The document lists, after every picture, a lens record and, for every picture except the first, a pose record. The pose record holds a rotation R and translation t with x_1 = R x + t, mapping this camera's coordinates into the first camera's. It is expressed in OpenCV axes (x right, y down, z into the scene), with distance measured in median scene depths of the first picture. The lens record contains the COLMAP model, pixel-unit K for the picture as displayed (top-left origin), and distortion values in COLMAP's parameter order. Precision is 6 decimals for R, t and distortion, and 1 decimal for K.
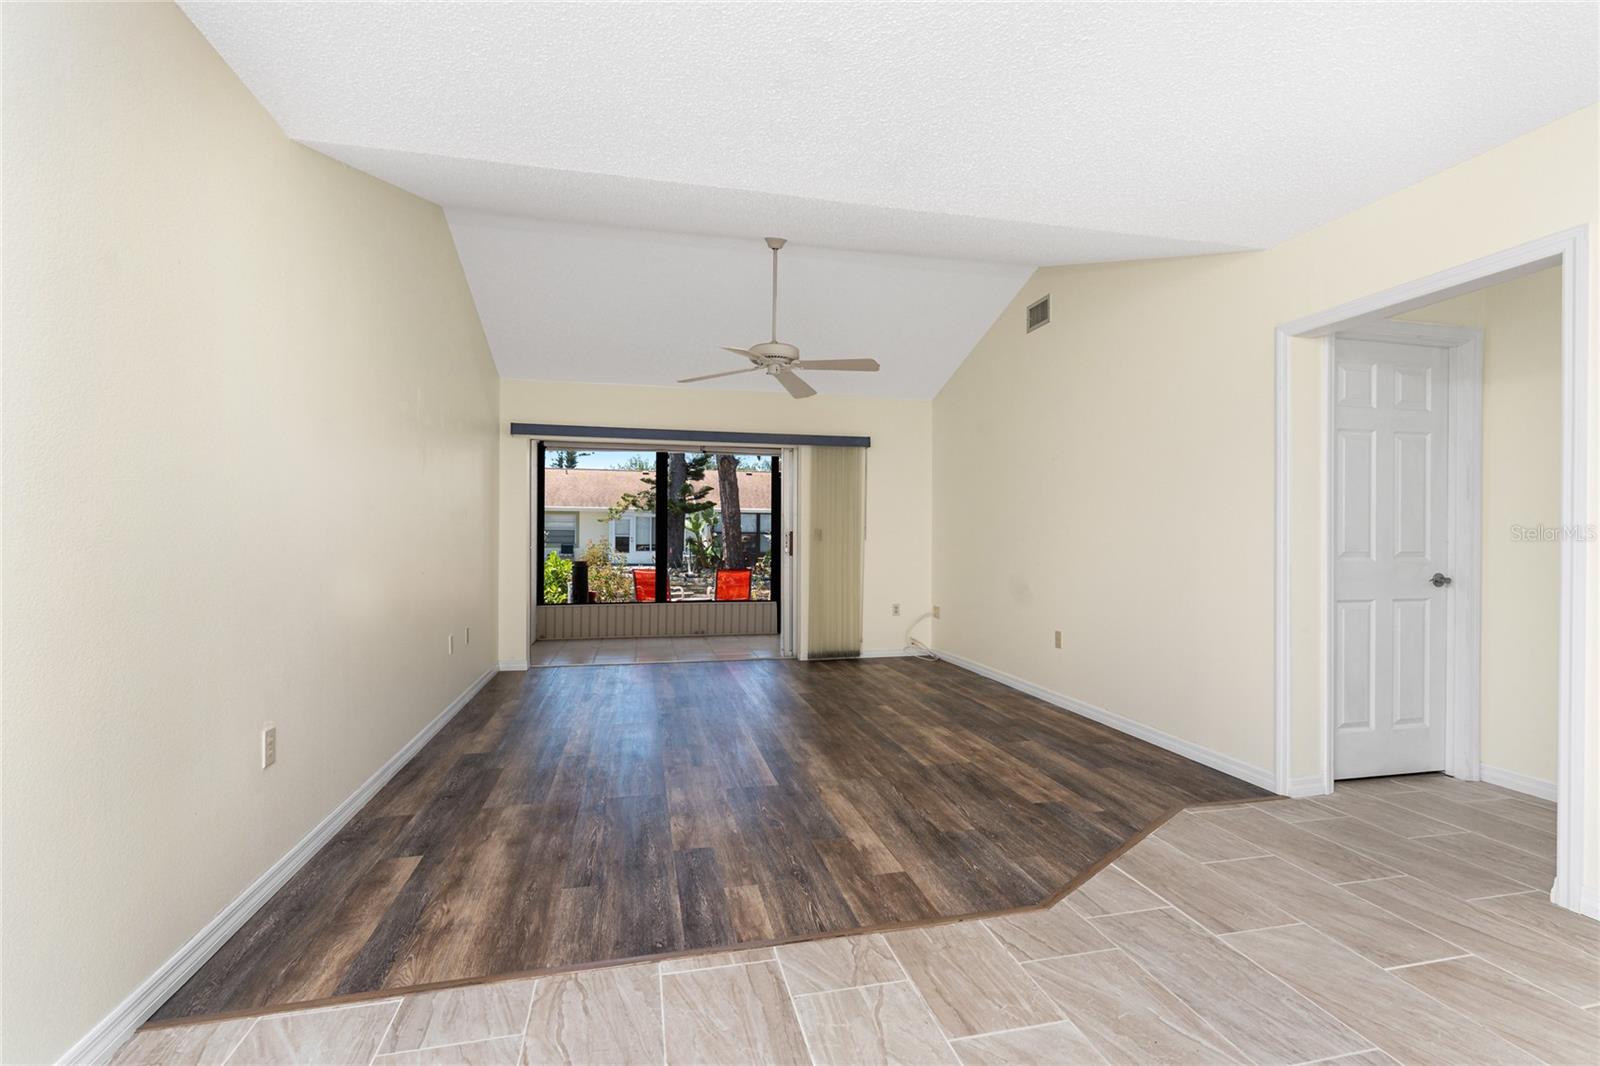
lens RADIAL K [[701.4, 0, 789.6], [0, 701.4, 530.5], [0, 0, 1]] dist [0.000374, -0.000091]
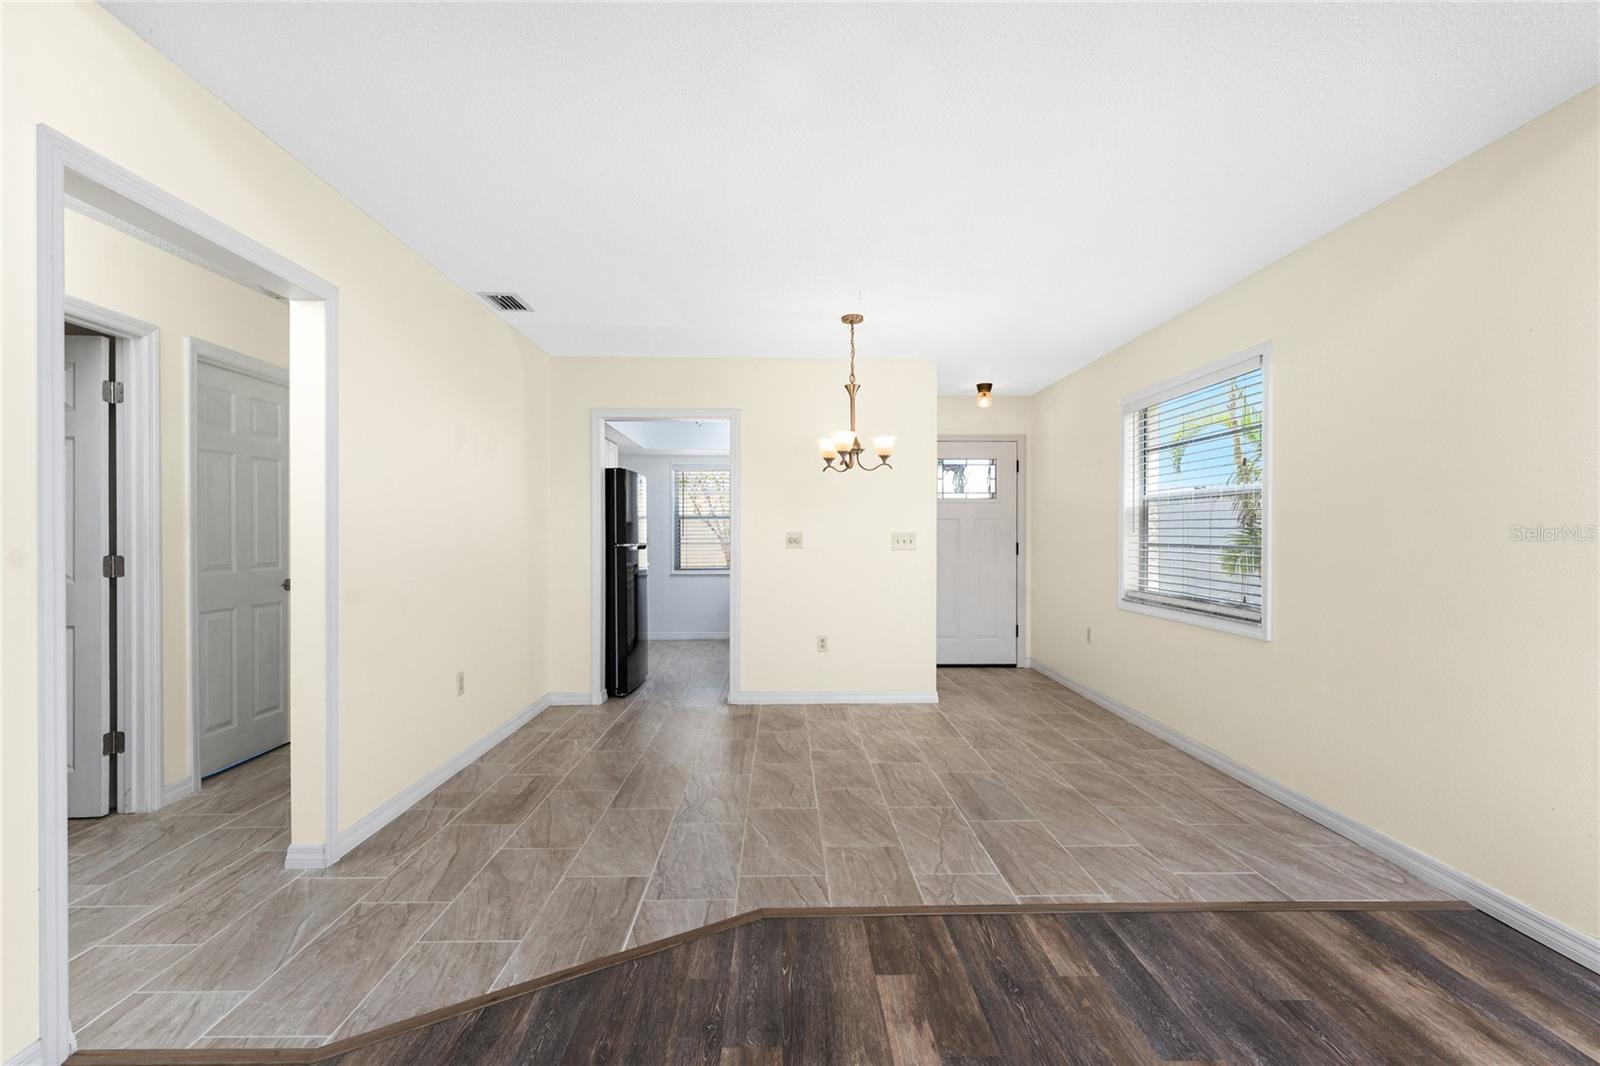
lens RADIAL K [[708.0, 0, 798.5], [0, 708.0, 537.9], [0, 0, 1]] dist [0.000199, -0.000338]
pose [[-0.982133, -0.007489, 0.188037, 0.074265], [-0.008290, 0.999960, -0.003474, -0.009976], [-0.188003, -0.004971, -0.982156, 1.323385]]
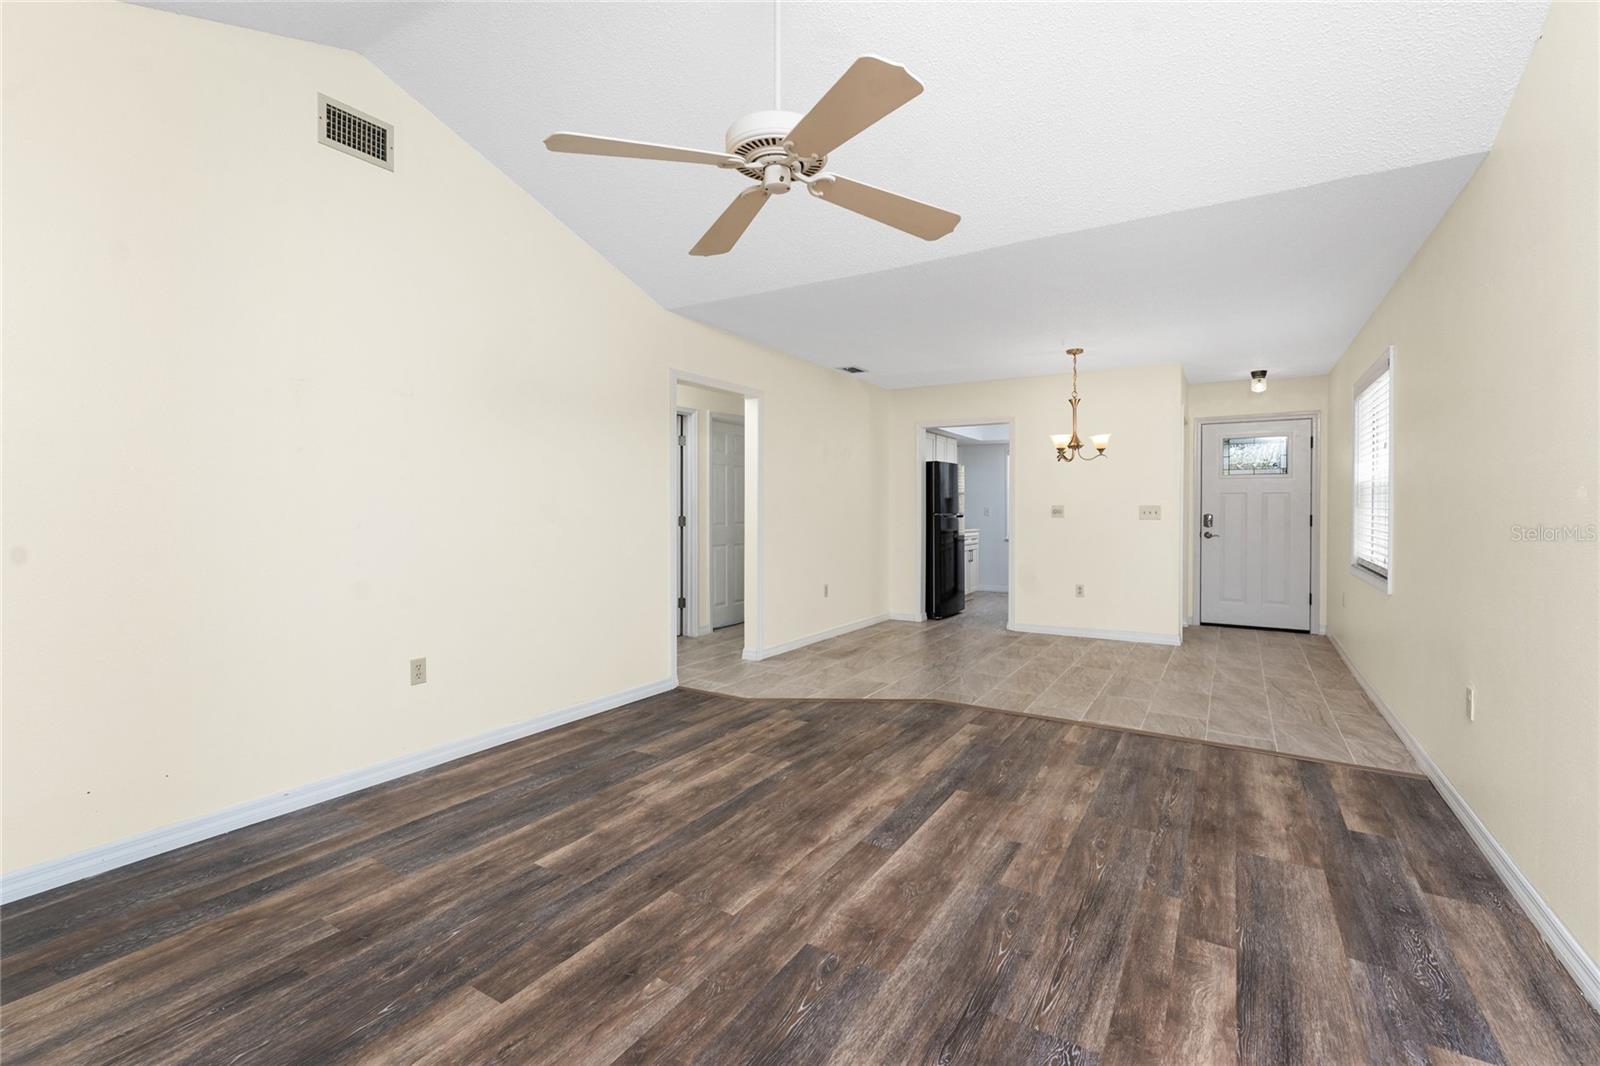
lens RADIAL K [[707.5, 0, 804.3], [0, 707.5, 512.2], [0, 0, 1]] dist [-0.000594, -0.000235]
pose [[-0.723125, -0.012281, 0.690608, -0.504847], [-0.012598, 0.999910, 0.004591, -0.007846], [-0.690602, -0.005380, -0.723215, 1.791671]]
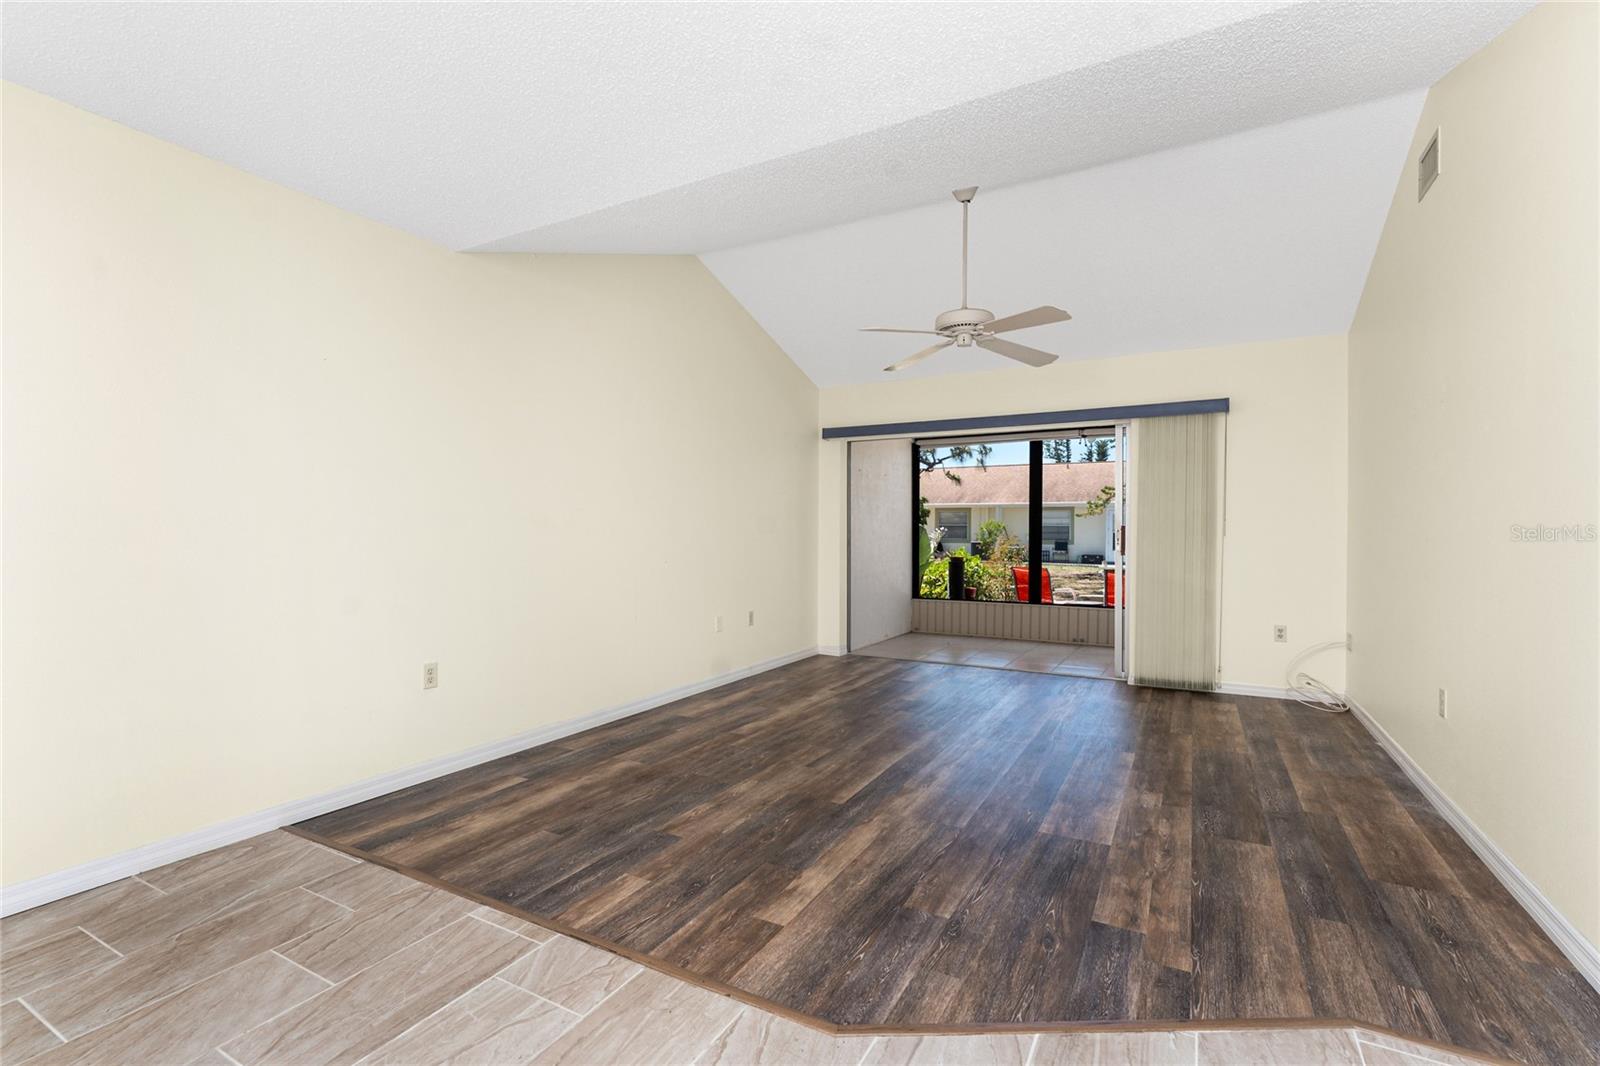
lens RADIAL K [[706.0, 0, 797.9], [0, 706.0, 524.3], [0, 0, 1]] dist [-0.001007, -0.000254]
pose [[0.750274, -0.008889, -0.661068, 0.537688], [0.005995, 0.999960, -0.006643, 0.007546], [0.661100, 0.001021, 0.750297, 0.273740]]
